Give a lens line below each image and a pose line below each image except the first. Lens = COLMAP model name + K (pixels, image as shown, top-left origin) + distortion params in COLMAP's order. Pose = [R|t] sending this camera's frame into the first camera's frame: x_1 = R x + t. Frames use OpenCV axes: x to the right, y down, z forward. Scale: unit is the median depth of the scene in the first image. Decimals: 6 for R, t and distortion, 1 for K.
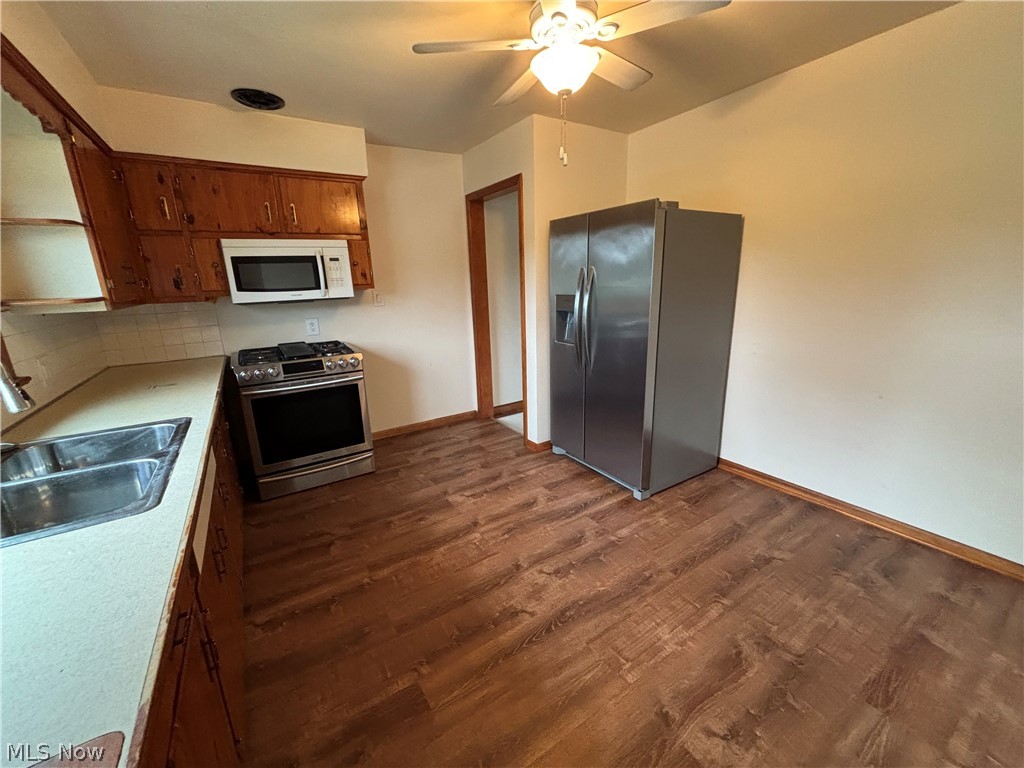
lens RADIAL K [[410.9, 0, 511.2], [0, 410.9, 383.5], [0, 0, 1]] dist [0.001122, -0.000690]
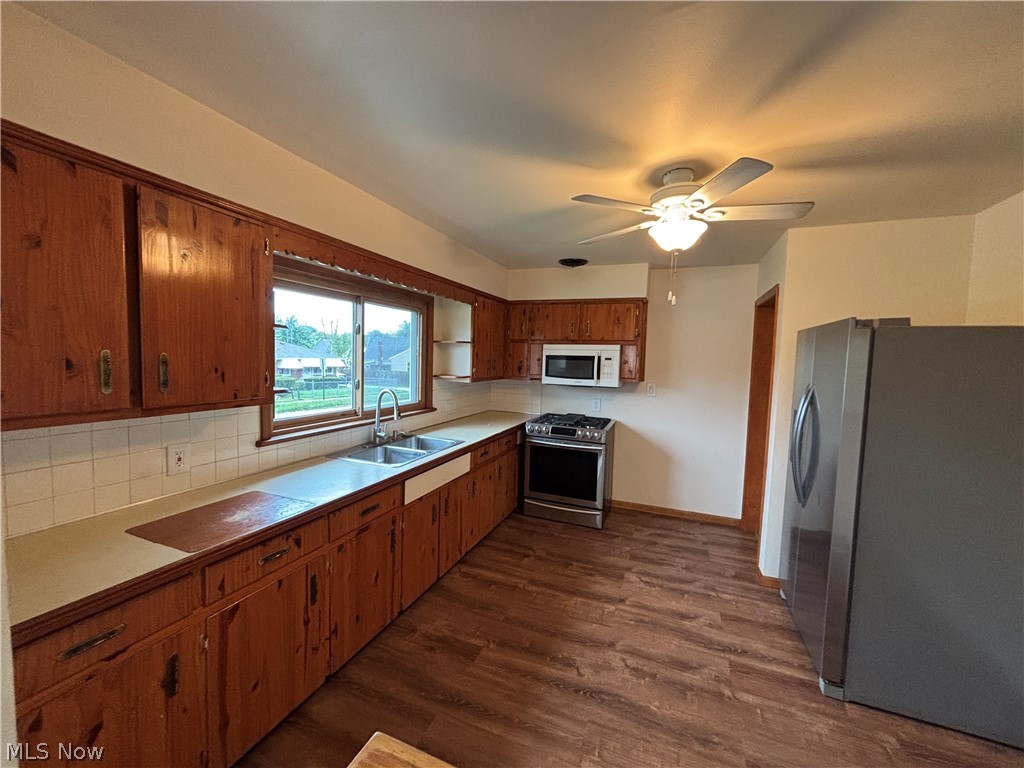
lens RADIAL K [[410.9, 0, 511.6], [0, 410.9, 382.2], [0, 0, 1]] dist [0.001122, -0.000690]
pose [[0.581563, 0.099172, -0.807434, 0.549632], [-0.251103, 0.965959, -0.062217, -0.076639], [0.773777, 0.238933, 0.586668, -0.011838]]
